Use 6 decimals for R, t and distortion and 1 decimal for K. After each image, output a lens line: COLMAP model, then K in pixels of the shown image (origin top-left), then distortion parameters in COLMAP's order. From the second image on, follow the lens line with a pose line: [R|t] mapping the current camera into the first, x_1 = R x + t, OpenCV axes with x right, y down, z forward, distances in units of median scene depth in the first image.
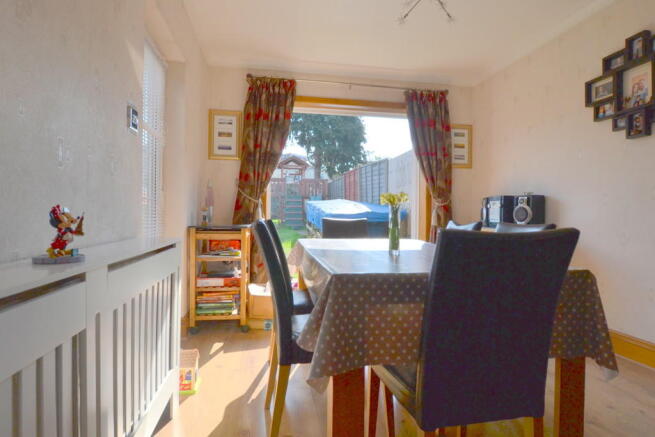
lens RADIAL K [[317.0, 0, 328.9], [0, 317.0, 215.9], [0, 0, 1]] dist [-0.015720, -0.000322]
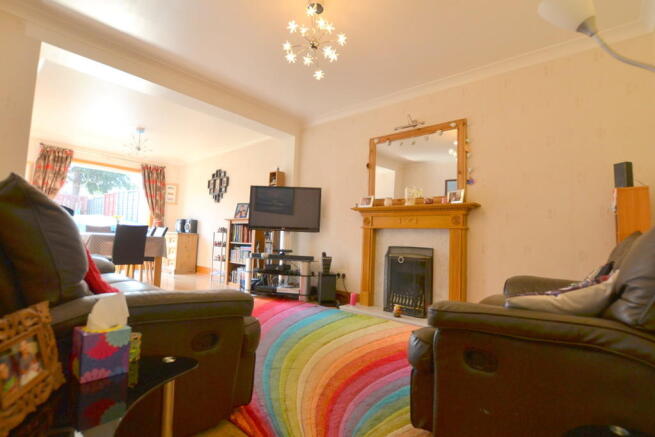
lens RADIAL K [[317.0, 0, 329.0], [0, 317.0, 215.5], [0, 0, 1]] dist [-0.015720, -0.000322]
pose [[0.787281, 0.073949, 0.612144, -0.021639], [-0.031517, 0.996311, -0.079823, 0.054545], [-0.615788, 0.043551, 0.786707, -1.351548]]
